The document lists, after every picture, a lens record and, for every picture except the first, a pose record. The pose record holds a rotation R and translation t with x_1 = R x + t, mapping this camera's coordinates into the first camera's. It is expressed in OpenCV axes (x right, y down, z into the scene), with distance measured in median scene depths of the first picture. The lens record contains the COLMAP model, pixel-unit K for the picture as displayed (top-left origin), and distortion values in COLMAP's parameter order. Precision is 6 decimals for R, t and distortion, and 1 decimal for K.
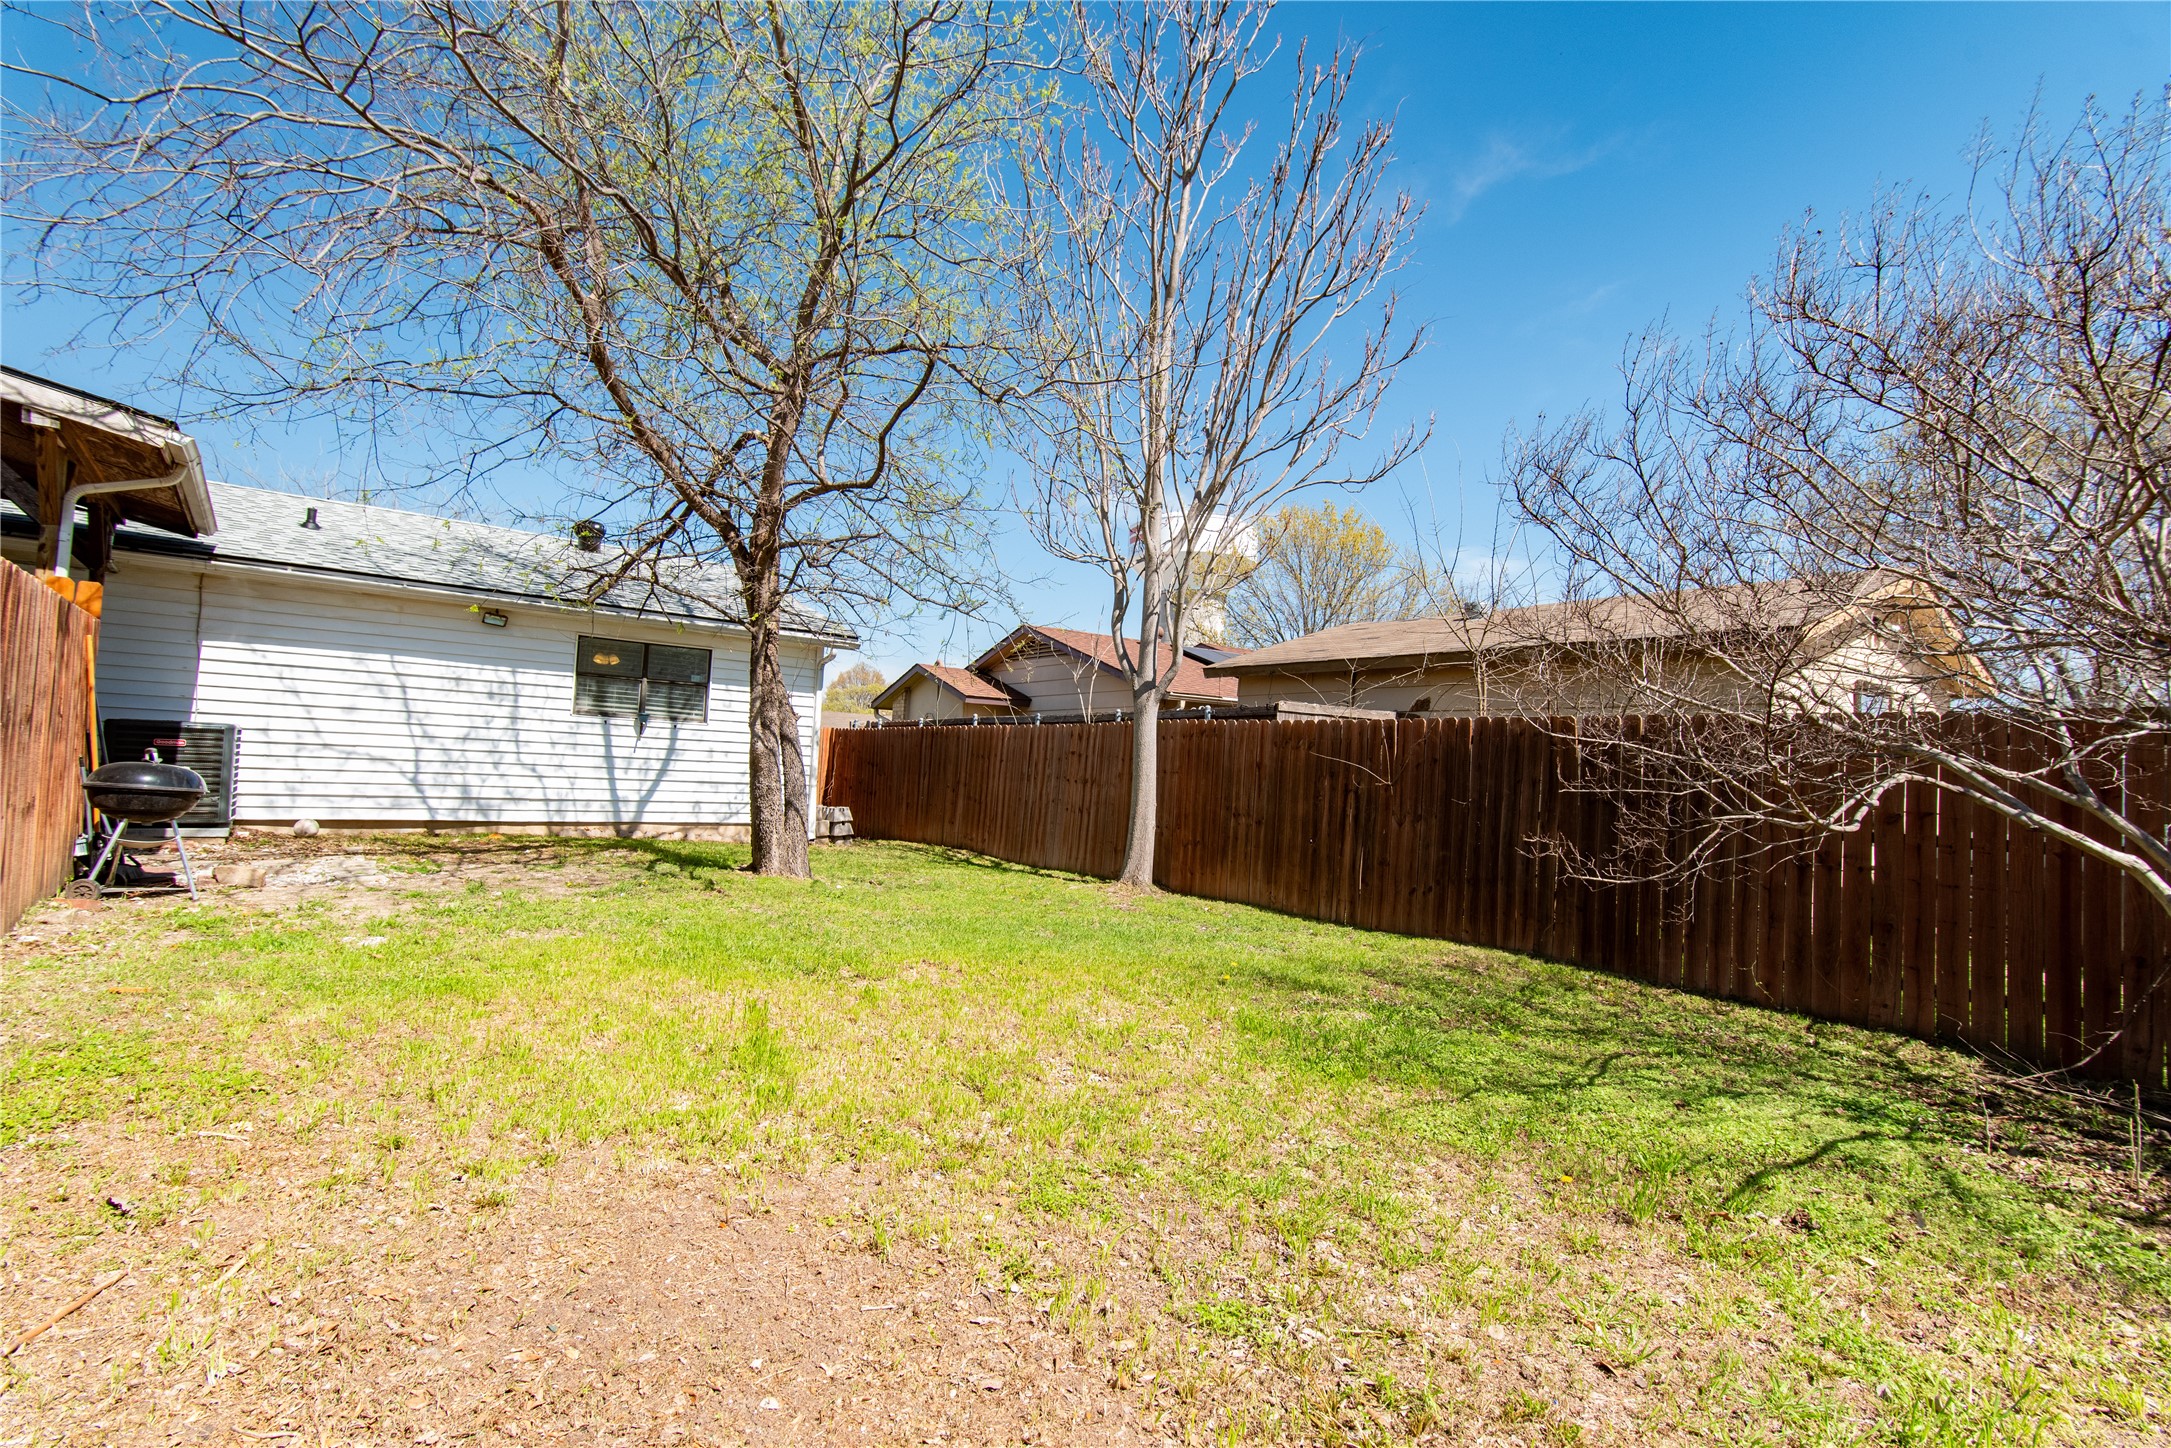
lens RADIAL K [[1078.0, 0, 1092.0], [0, 1078.0, 726.8], [0, 0, 1]] dist [0.006449, -0.000364]
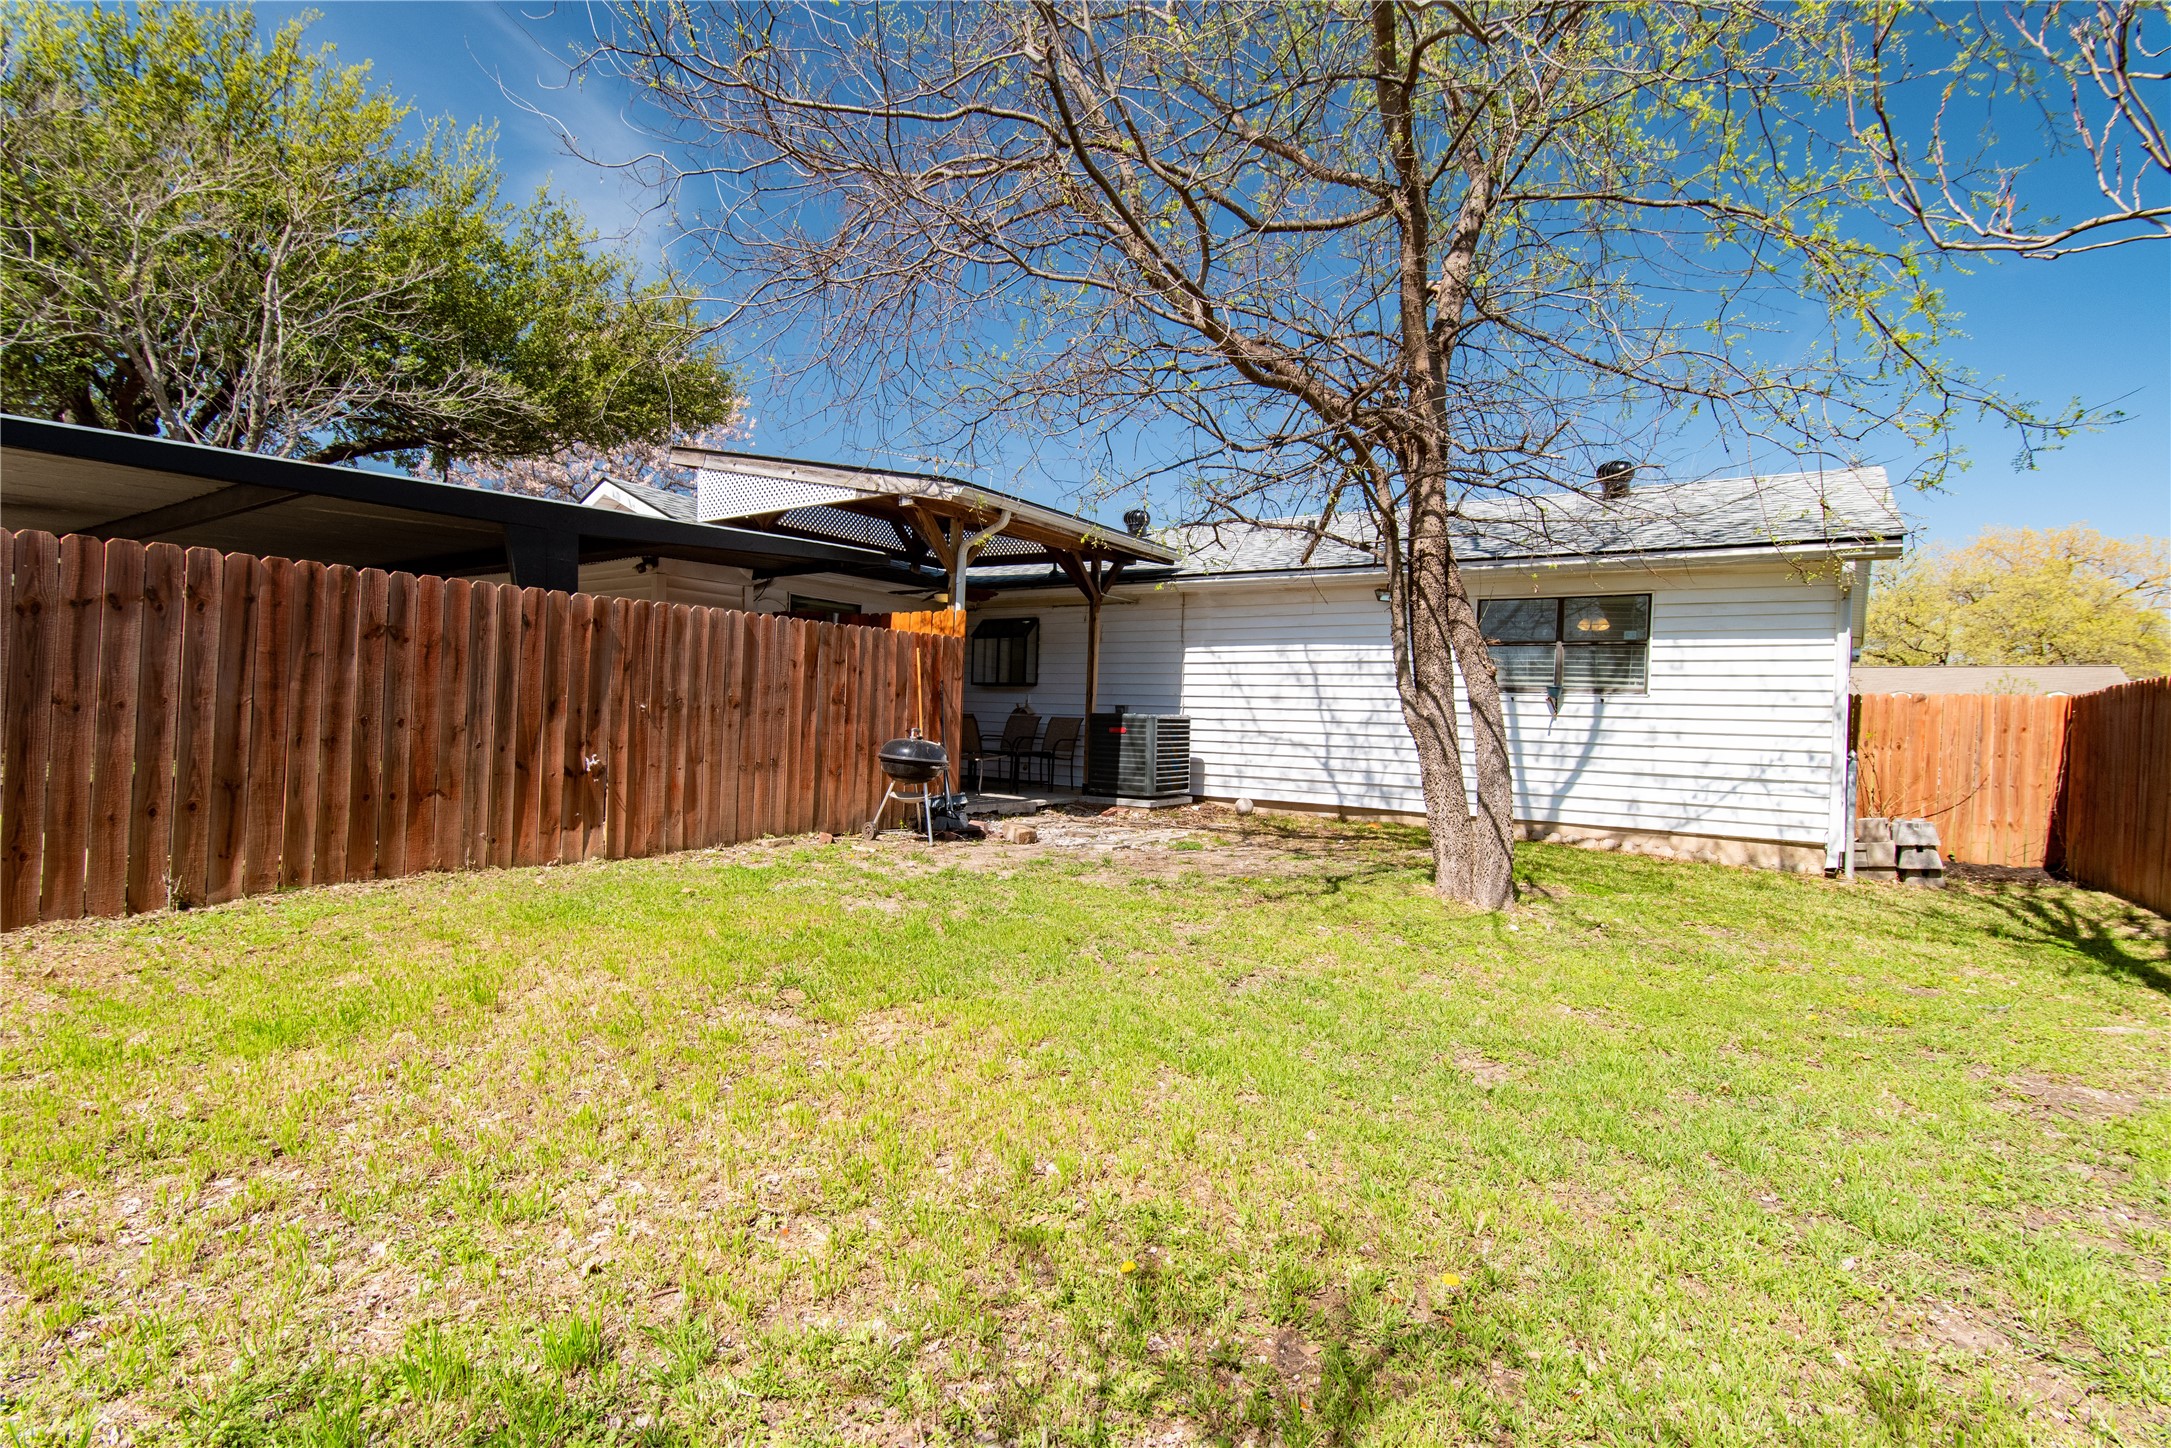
lens RADIAL K [[1078.0, 0, 1088.6], [0, 1078.0, 737.8], [0, 0, 1]] dist [0.006449, -0.000364]
pose [[0.287559, -0.020634, -0.957541, 0.270085], [0.022681, 0.999634, -0.014730, 0.032453], [0.957494, -0.017482, 0.287922, 0.479548]]
